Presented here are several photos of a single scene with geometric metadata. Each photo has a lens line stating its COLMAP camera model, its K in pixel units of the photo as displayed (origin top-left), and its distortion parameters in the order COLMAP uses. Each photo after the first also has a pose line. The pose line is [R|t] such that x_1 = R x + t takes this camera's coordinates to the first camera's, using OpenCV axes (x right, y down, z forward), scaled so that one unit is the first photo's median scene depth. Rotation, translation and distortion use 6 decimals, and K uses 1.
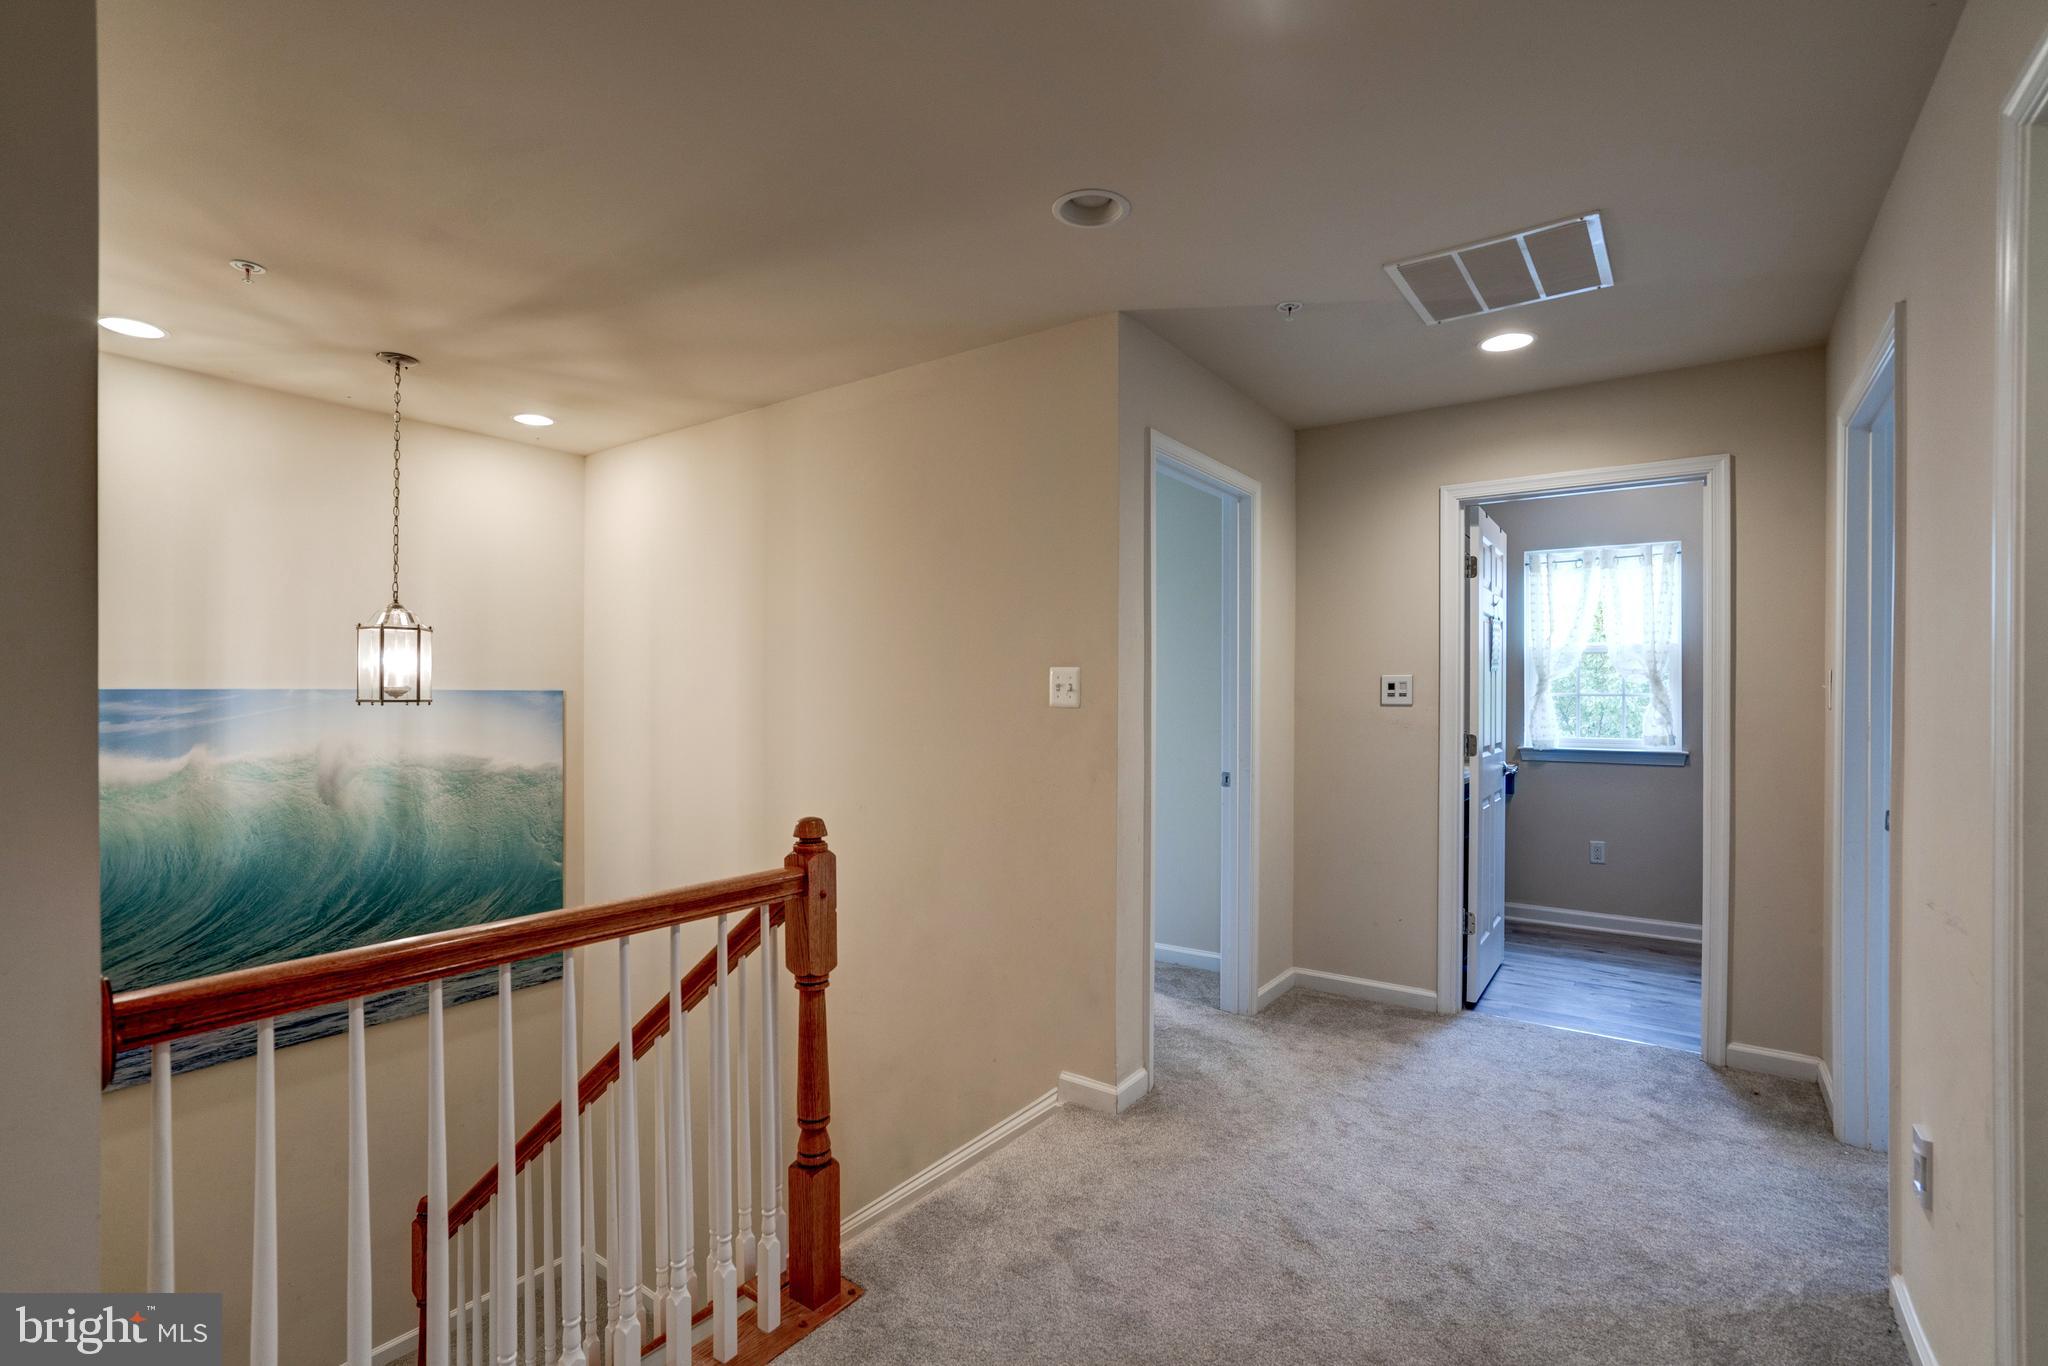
lens RADIAL K [[941.1, 0, 1017.4], [0, 941.1, 696.0], [0, 0, 1]] dist [-0.030717, 0.015298]
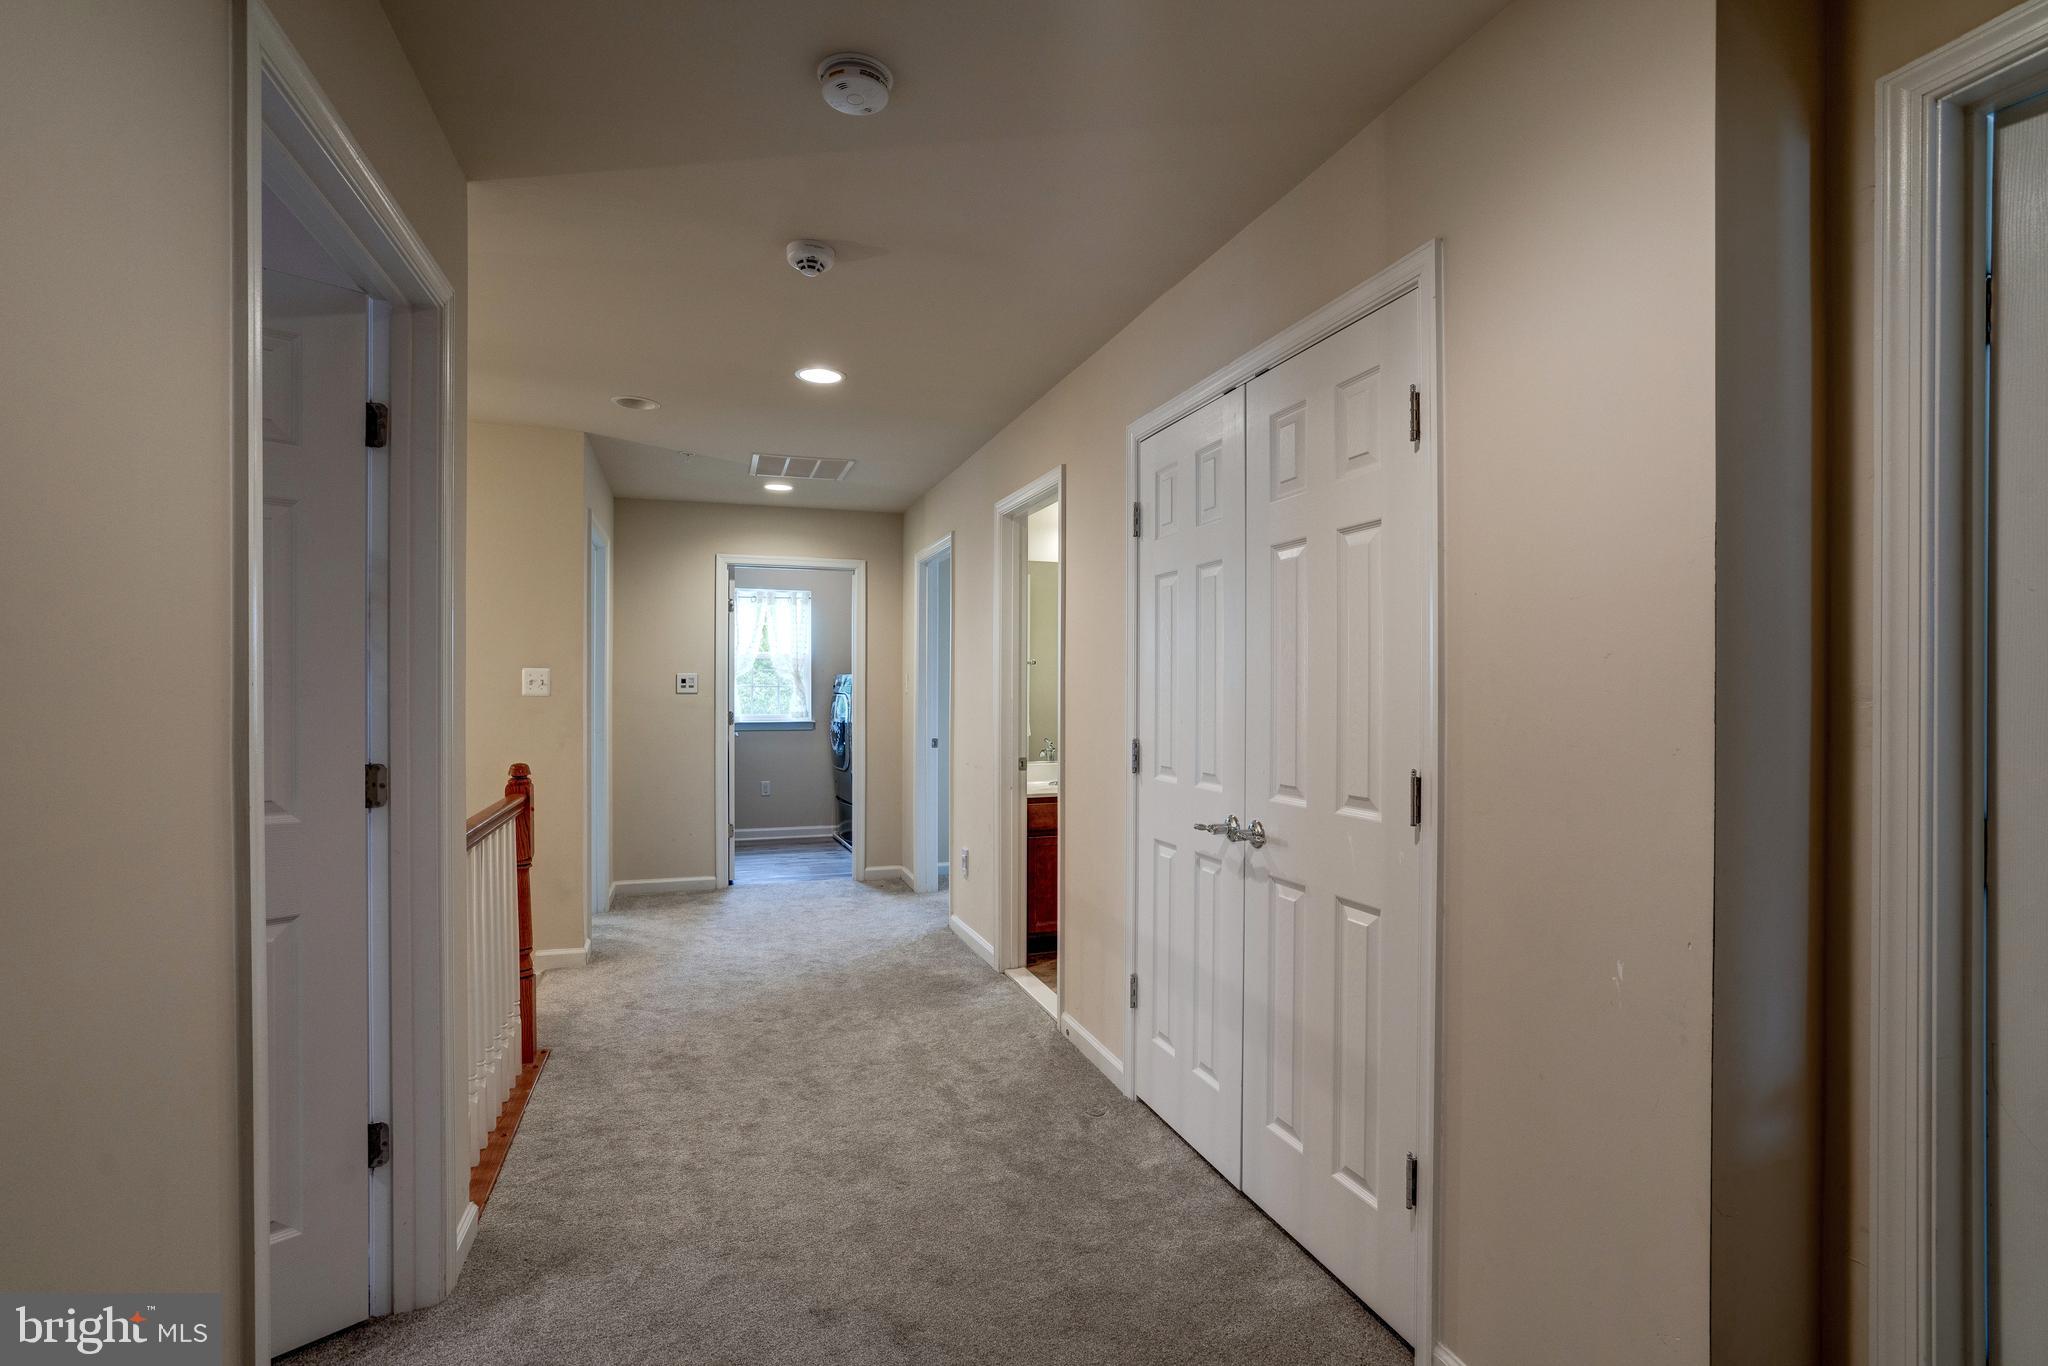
lens RADIAL K [[941.1, 0, 1032.4], [0, 941.1, 685.4], [0, 0, 1]] dist [-0.030717, 0.015298]
pose [[0.573981, -0.001064, 0.818868, -0.516470], [0.001424, 0.999999, 0.000301, -0.002948], [-0.818867, 0.000993, 0.573982, -0.328213]]
